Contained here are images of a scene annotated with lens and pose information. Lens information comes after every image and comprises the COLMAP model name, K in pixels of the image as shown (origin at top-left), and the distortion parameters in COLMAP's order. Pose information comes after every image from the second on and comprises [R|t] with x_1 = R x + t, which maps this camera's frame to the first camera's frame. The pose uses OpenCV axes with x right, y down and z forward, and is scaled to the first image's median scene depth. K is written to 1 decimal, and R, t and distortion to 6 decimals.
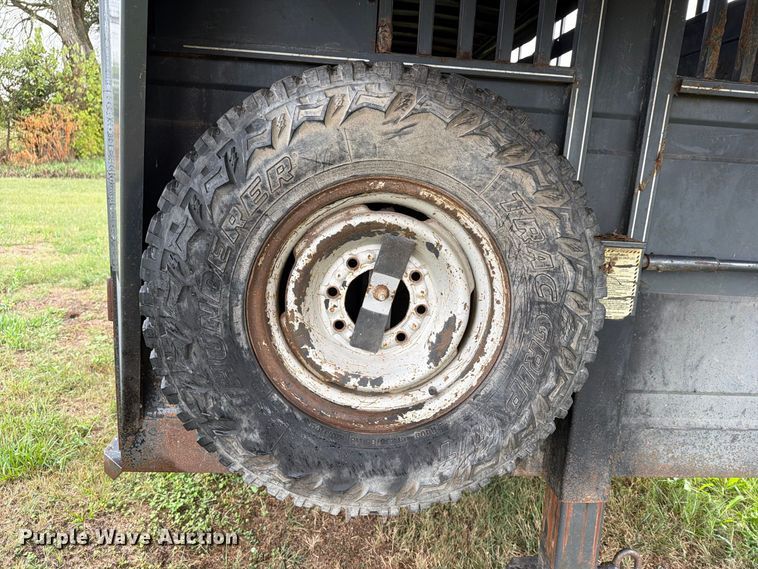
lens RADIAL K [[582.1, 0, 378.5], [0, 582.1, 285.8], [0, 0, 1]] dist [0.052619, -0.018217]
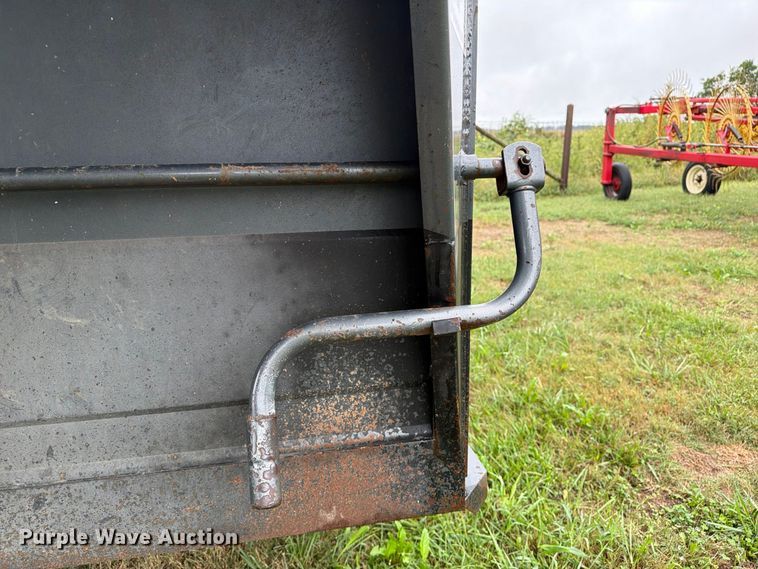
lens RADIAL K [[582.1, 0, 381.1], [0, 582.1, 278.3], [0, 0, 1]] dist [0.052619, -0.018217]
pose [[0.985009, -0.103199, 0.138232, 1.202082], [0.102421, 0.994659, 0.012754, 0.099447], [-0.138810, 0.001595, 0.990318, 0.542444]]
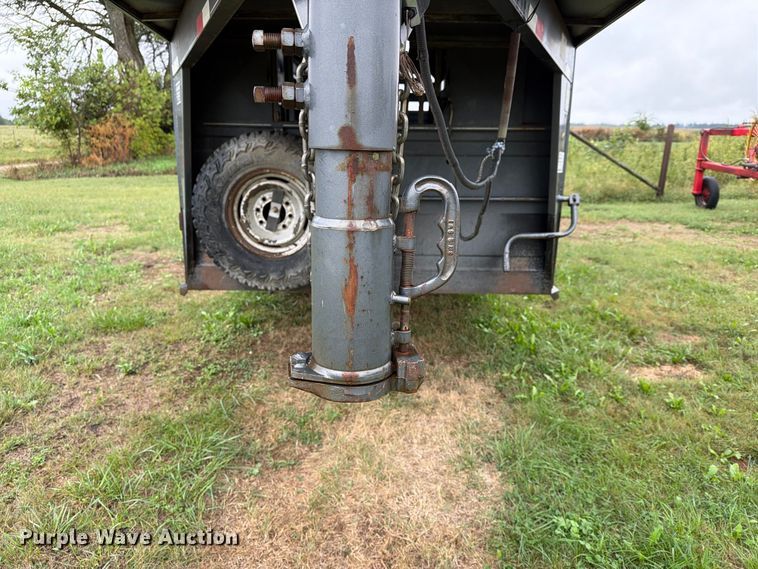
lens RADIAL K [[535.8, 0, 370.5], [0, 535.8, 282.0], [0, 0, 1]] dist [0.048622, -0.044981]
pose [[0.997527, -0.025330, -0.065568, 0.626357], [0.027319, 0.999188, 0.029620, 0.297142], [0.064765, -0.031338, 0.997408, -1.572985]]
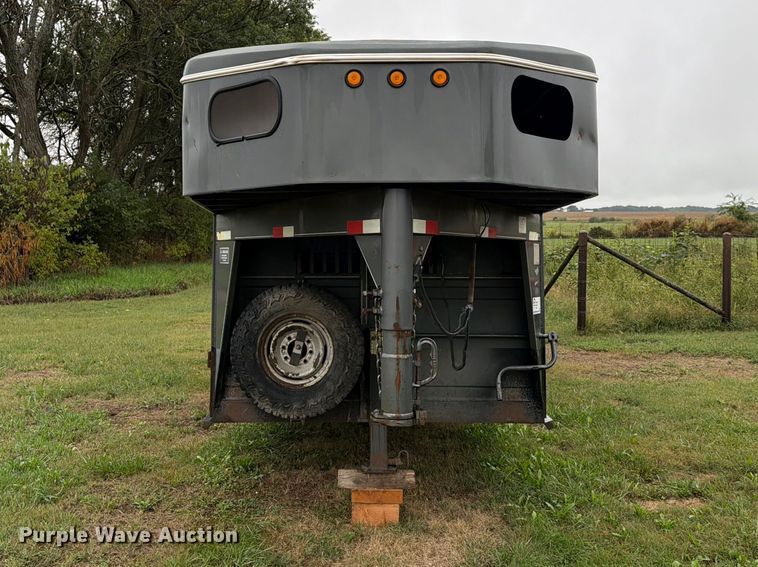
lens RADIAL K [[764.4, 0, 350.0], [0, 764.4, 222.4], [0, 0, 1]] dist [0.088380, 0.000000]
pose [[0.997102, -0.055810, -0.051692, 0.565528], [0.040898, 0.966250, -0.254338, 0.448776], [0.064142, 0.251487, 0.965733, -3.391021]]
